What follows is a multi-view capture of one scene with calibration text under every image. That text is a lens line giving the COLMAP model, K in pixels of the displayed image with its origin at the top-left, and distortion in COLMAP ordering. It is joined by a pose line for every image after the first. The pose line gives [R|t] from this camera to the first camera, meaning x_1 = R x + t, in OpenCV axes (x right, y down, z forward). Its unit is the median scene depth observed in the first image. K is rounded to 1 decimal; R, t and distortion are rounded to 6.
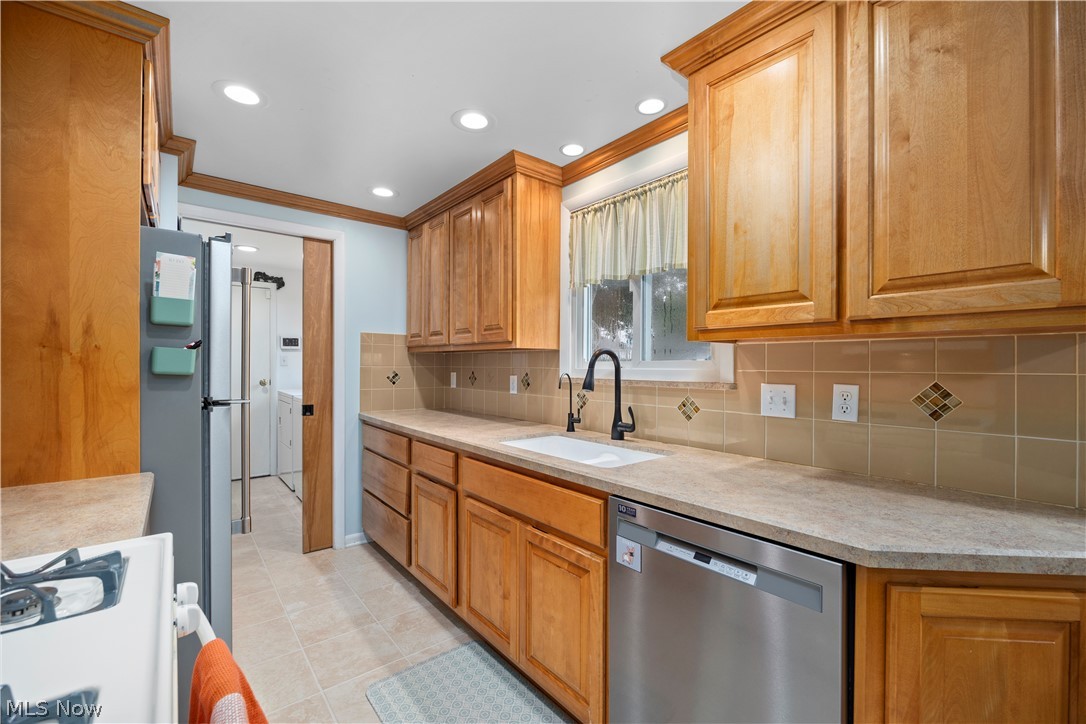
lens RADIAL K [[451.9, 0, 540.8], [0, 451.9, 362.3], [0, 0, 1]] dist [-0.003062, -0.000118]
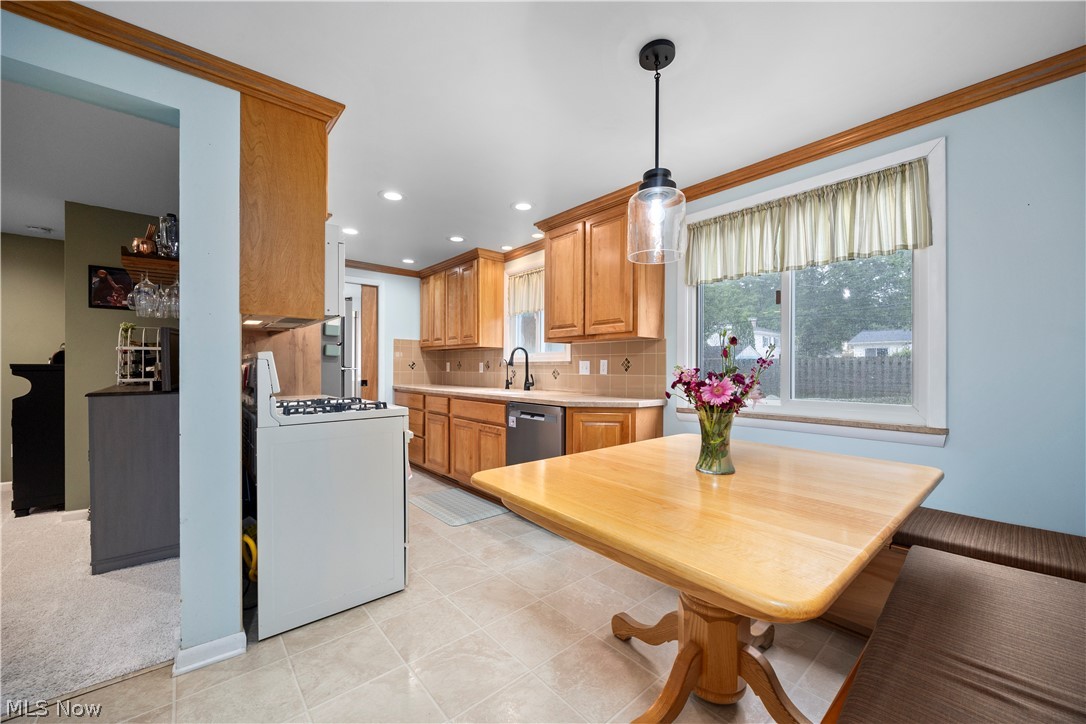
lens RADIAL K [[417.8, 0, 544.2], [0, 417.8, 367.2], [0, 0, 1]] dist [0.002264, 0.000069]
pose [[0.999560, -0.001797, 0.029594, 0.181927], [0.001671, 0.999989, 0.004305, 0.052701], [-0.029602, -0.004254, 0.999553, -0.868493]]
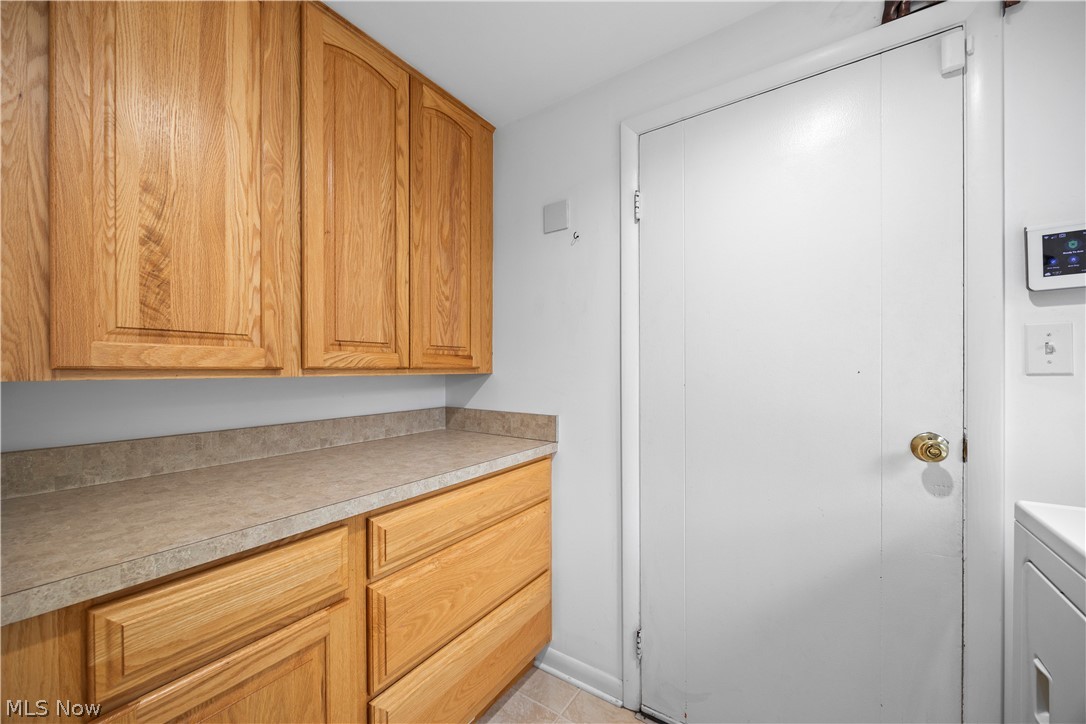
lens RADIAL K [[417.8, 0, 541.2], [0, 417.8, 364.2], [0, 0, 1]] dist [0.002264, 0.000069]
pose [[0.279663, -0.001688, -0.960097, -0.588311], [0.003034, 0.999995, -0.000875, 0.003509], [0.960093, -0.002668, 0.279667, 0.949822]]
